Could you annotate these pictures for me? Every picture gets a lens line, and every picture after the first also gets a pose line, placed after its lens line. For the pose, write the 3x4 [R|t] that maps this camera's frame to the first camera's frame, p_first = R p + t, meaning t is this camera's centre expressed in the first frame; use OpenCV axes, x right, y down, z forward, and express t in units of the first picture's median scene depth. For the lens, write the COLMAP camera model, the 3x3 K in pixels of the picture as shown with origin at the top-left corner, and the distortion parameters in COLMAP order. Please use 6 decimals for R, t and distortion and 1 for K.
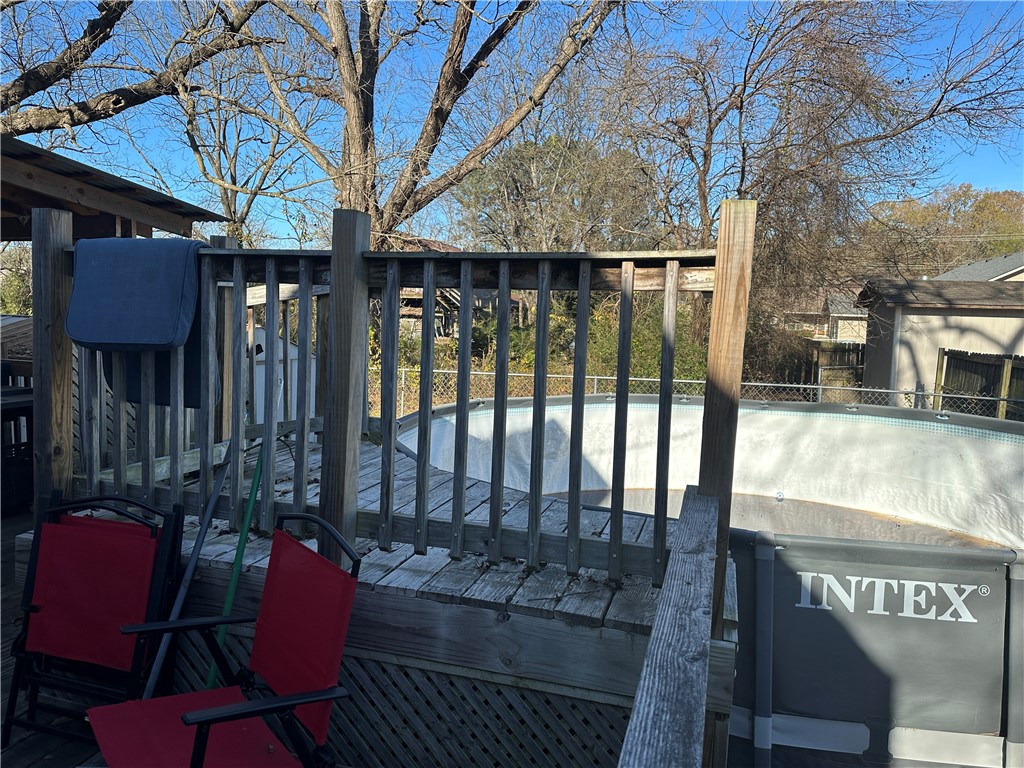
lens RADIAL K [[719.4, 0, 515.8], [0, 719.4, 380.3], [0, 0, 1]] dist [0.033623, -0.038403]
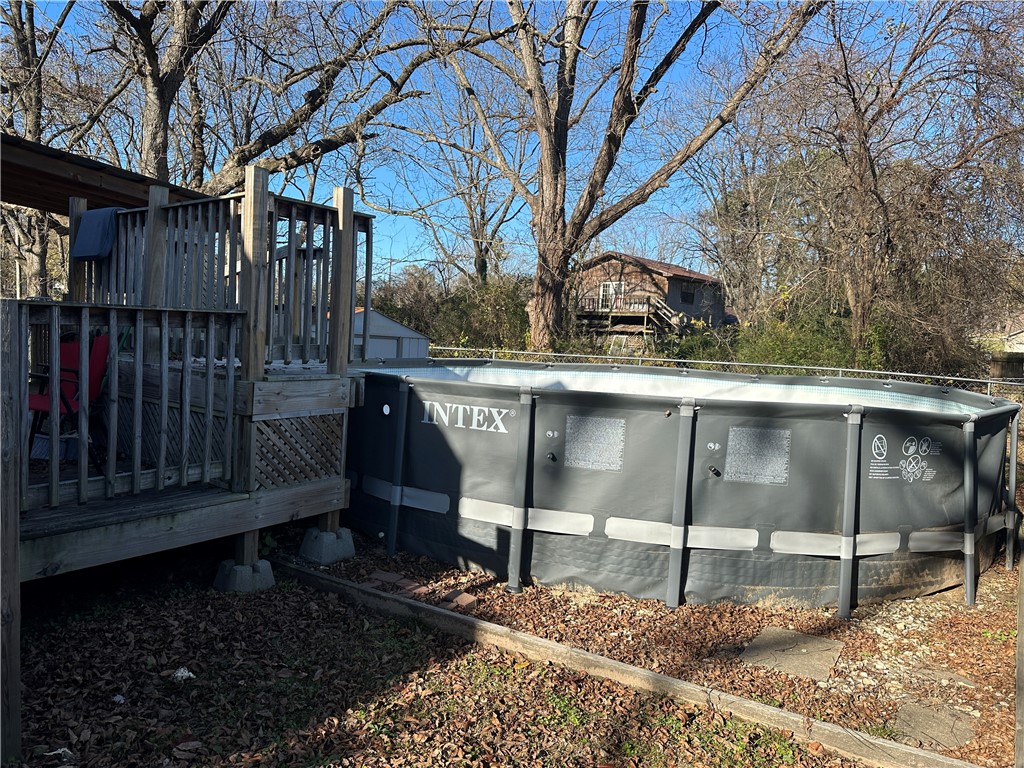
lens RADIAL K [[719.4, 0, 512.2], [0, 719.4, 385.8], [0, 0, 1]] dist [0.033623, -0.038403]
pose [[0.931485, 0.042406, -0.361299, 1.190811], [-0.053688, 0.998332, -0.021242, 0.261450], [0.359796, 0.039184, 0.932208, -0.450294]]
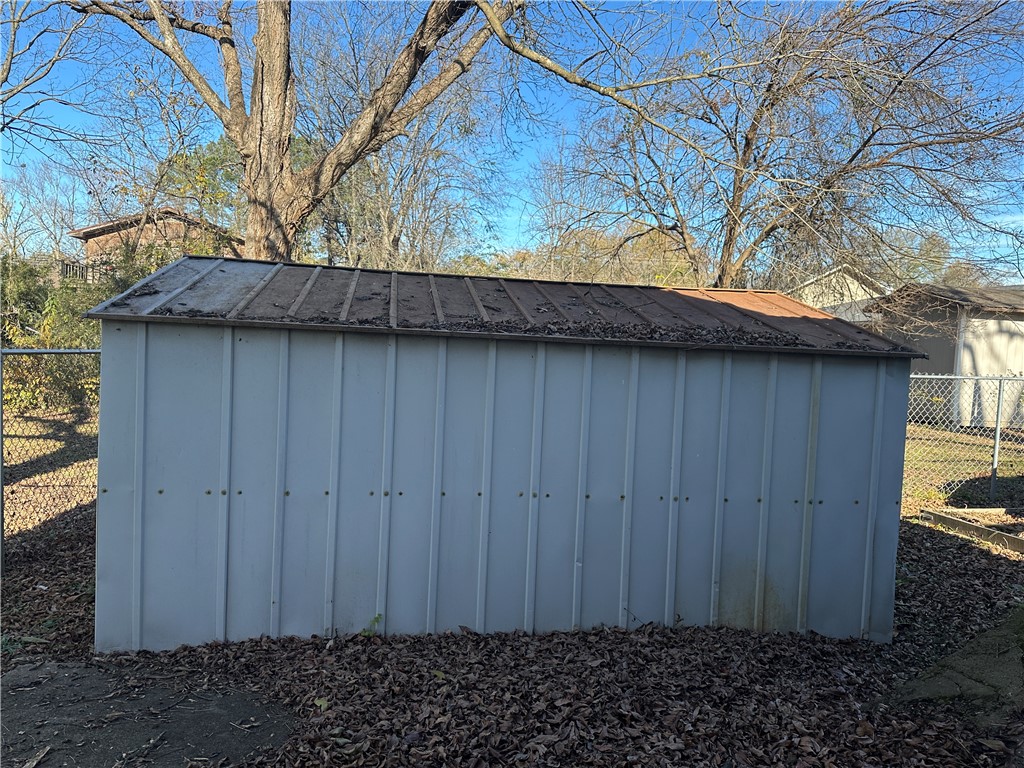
lens RADIAL K [[719.4, 0, 509.9], [0, 719.4, 387.2], [0, 0, 1]] dist [0.033623, -0.038403]
pose [[0.921679, -0.010167, 0.387820, -2.310827], [0.013392, 0.999895, -0.005614, 0.011935], [-0.387722, 0.010368, 0.921718, 1.672511]]
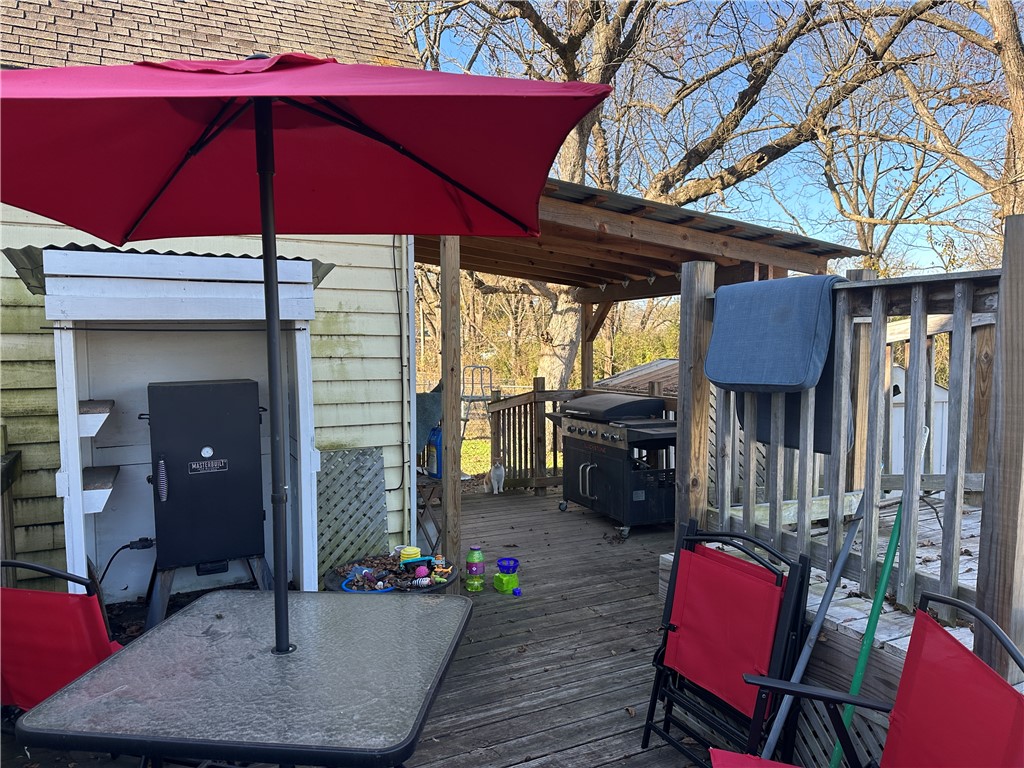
lens RADIAL K [[719.4, 0, 501.7], [0, 719.4, 378.1], [0, 0, 1]] dist [0.033623, -0.038403]
pose [[0.668494, 0.001798, -0.743715, -0.020403], [-0.044419, 0.998308, -0.037512, -0.004060], [0.742390, 0.058111, 0.667443, 0.044757]]
